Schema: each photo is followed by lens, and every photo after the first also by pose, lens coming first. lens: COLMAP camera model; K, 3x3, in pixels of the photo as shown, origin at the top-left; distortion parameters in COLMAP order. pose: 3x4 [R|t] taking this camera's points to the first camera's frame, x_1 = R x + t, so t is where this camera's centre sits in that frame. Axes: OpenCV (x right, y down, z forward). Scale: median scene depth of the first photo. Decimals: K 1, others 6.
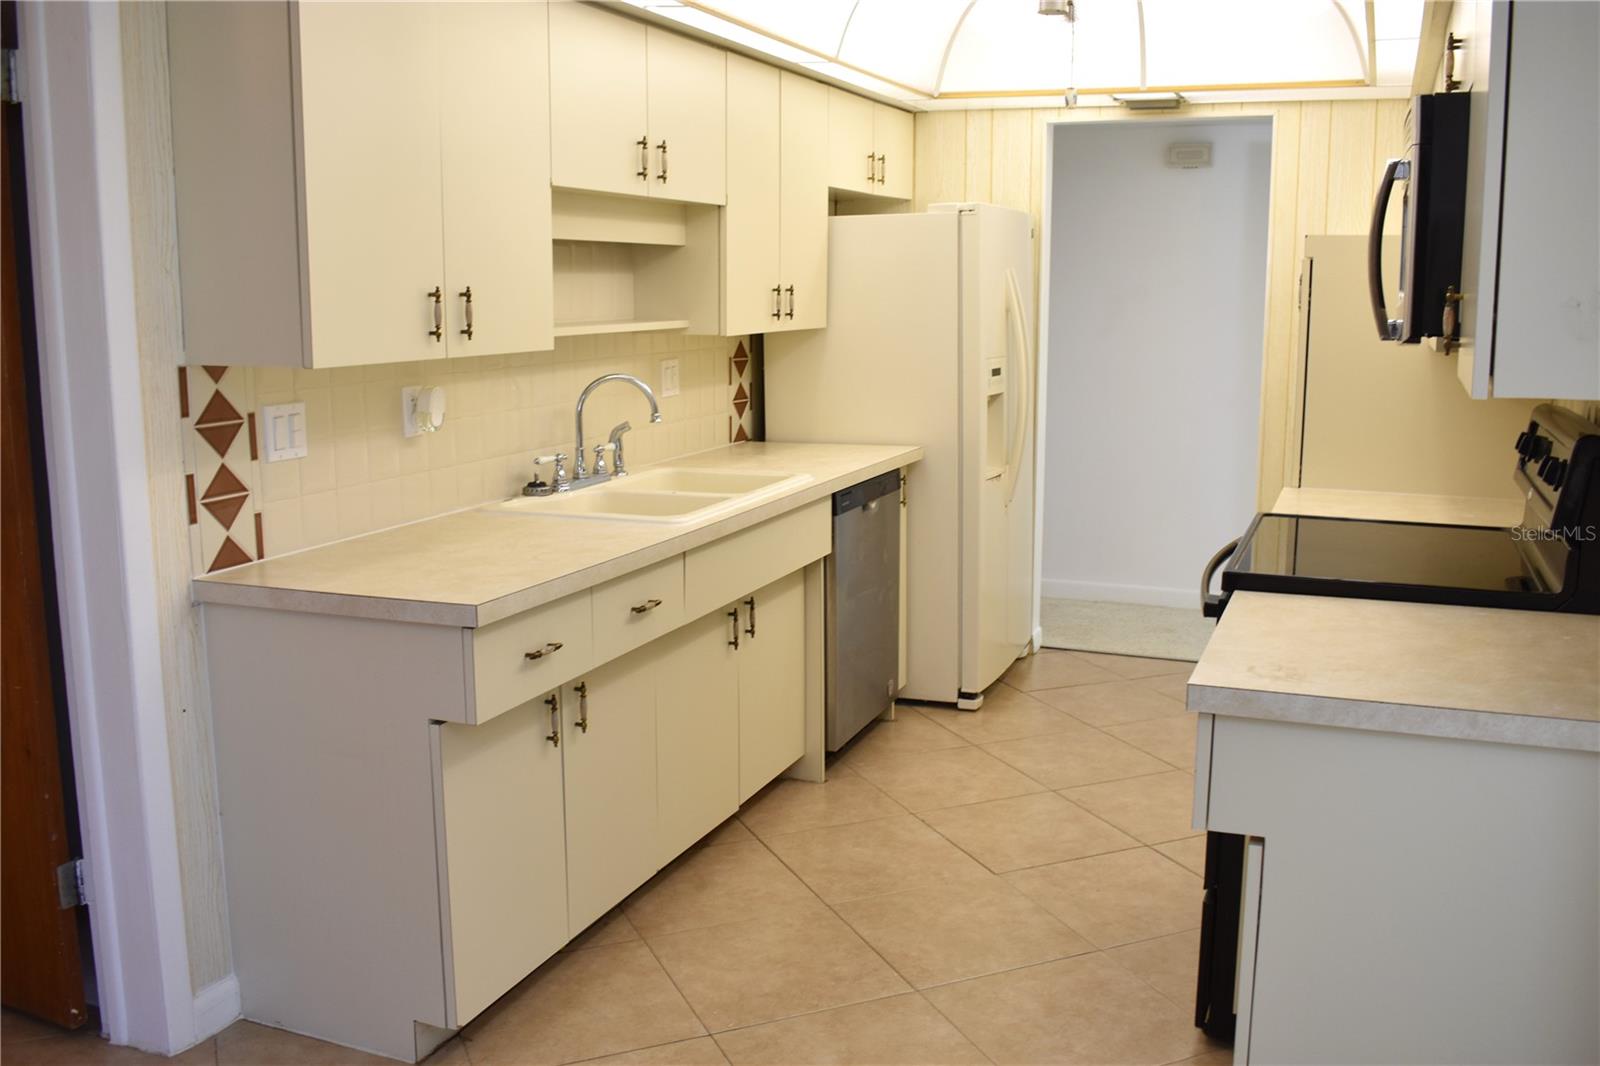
lens RADIAL K [[1438.9, 0, 804.3], [0, 1438.9, 523.3], [0, 0, 1]] dist [-0.087156, 0.017002]
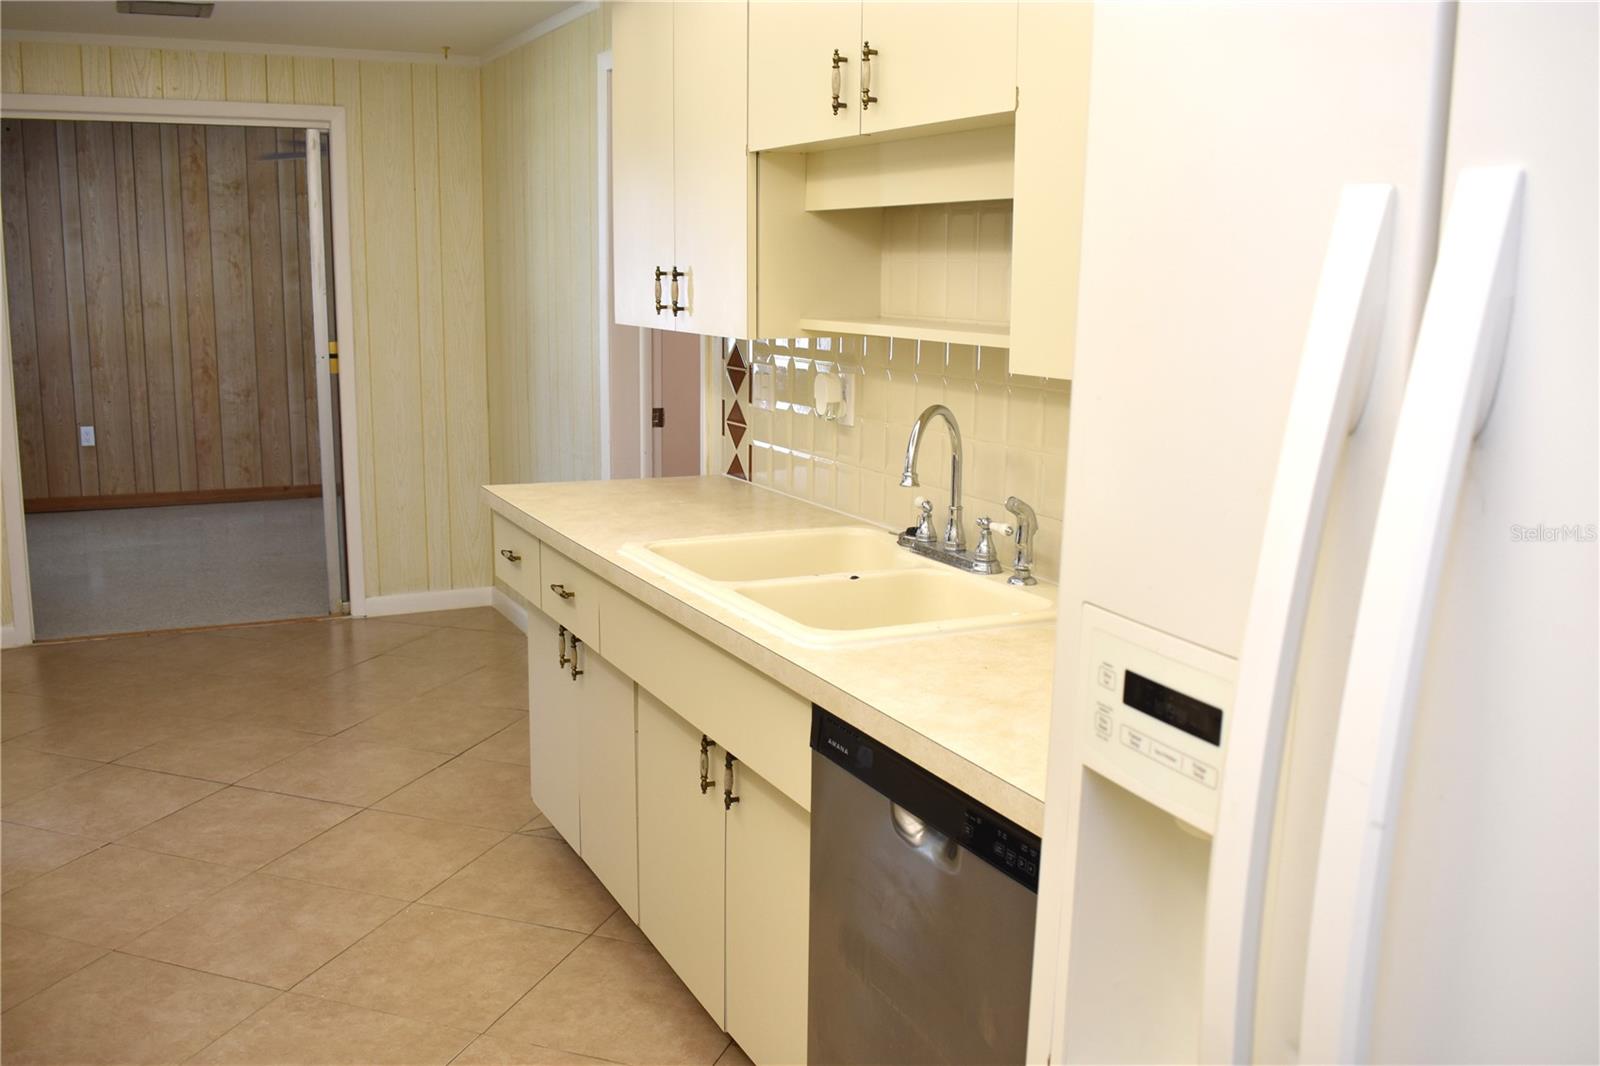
lens RADIAL K [[1438.9, 0, 807.2], [0, 1438.9, 538.5], [0, 0, 1]] dist [-0.087156, 0.017002]
pose [[-0.663939, 0.130954, -0.736231, 0.425866], [-0.135608, 0.947137, 0.290760, -0.244261], [0.735388, 0.292886, -0.611083, 1.464389]]
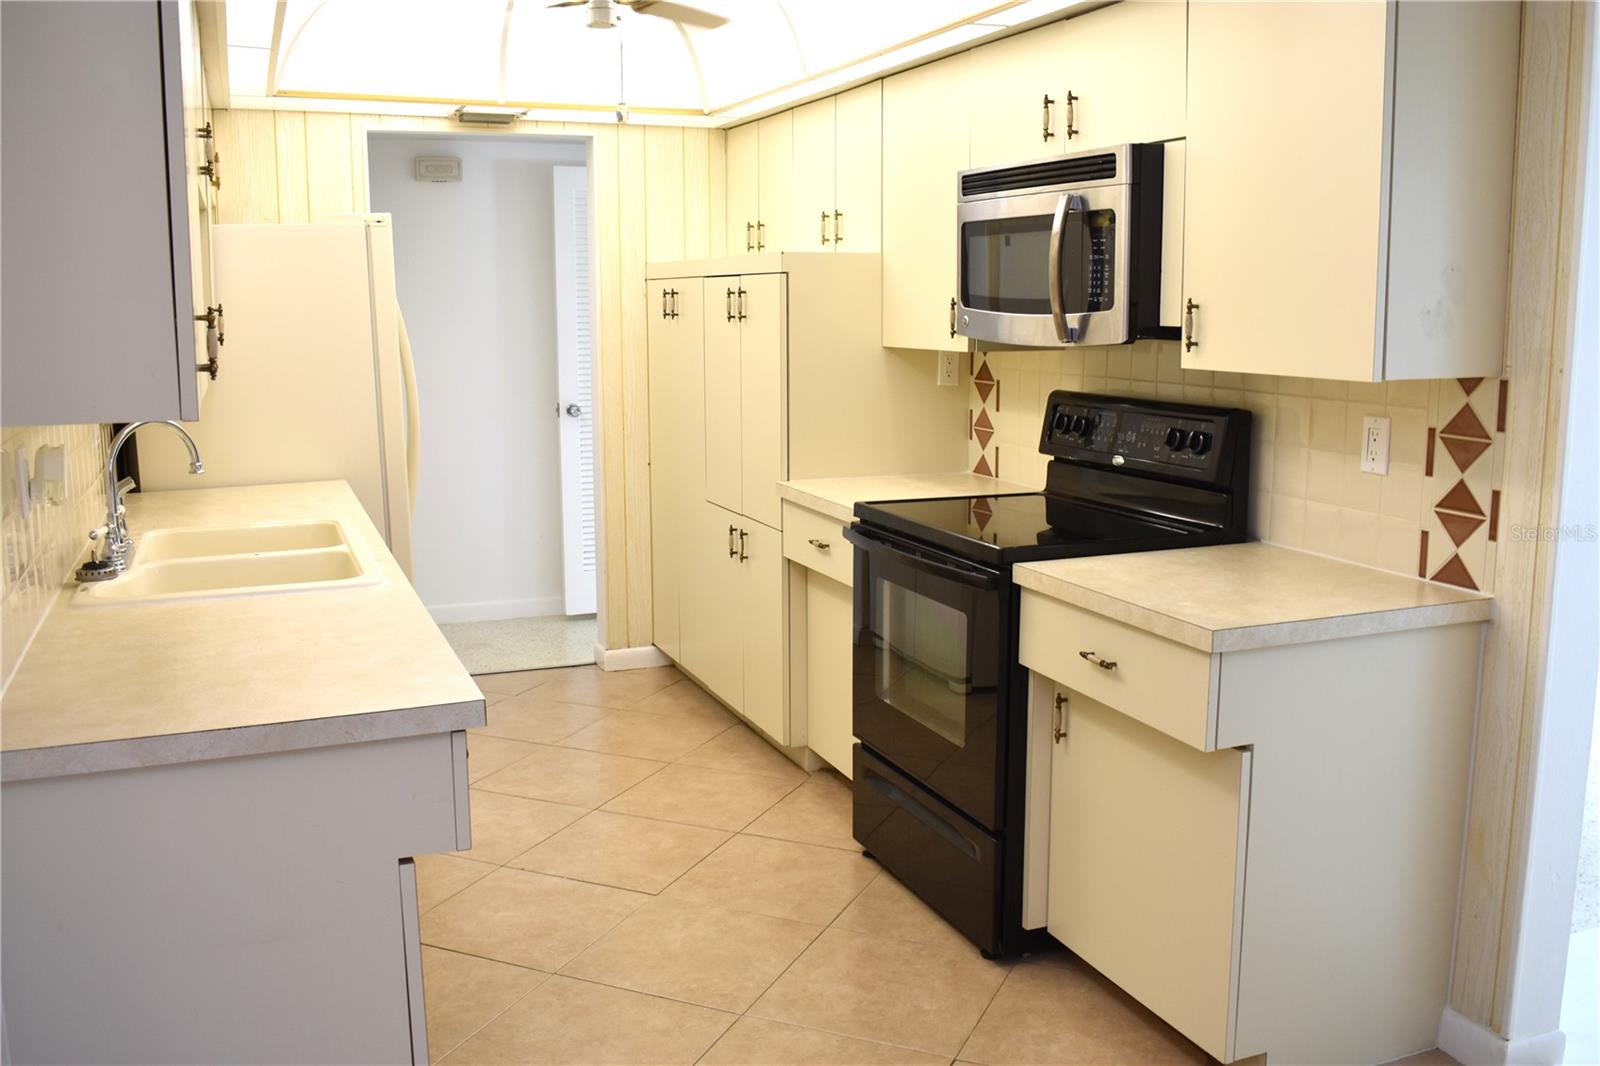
lens RADIAL K [[1438.9, 0, 806.9], [0, 1438.9, 524.7], [0, 0, 1]] dist [-0.087156, 0.017002]
pose [[0.723274, -0.110454, 0.681670, -0.435383], [0.116124, 0.992522, 0.037612, -0.033731], [-0.680727, 0.051955, 0.730692, 0.192803]]
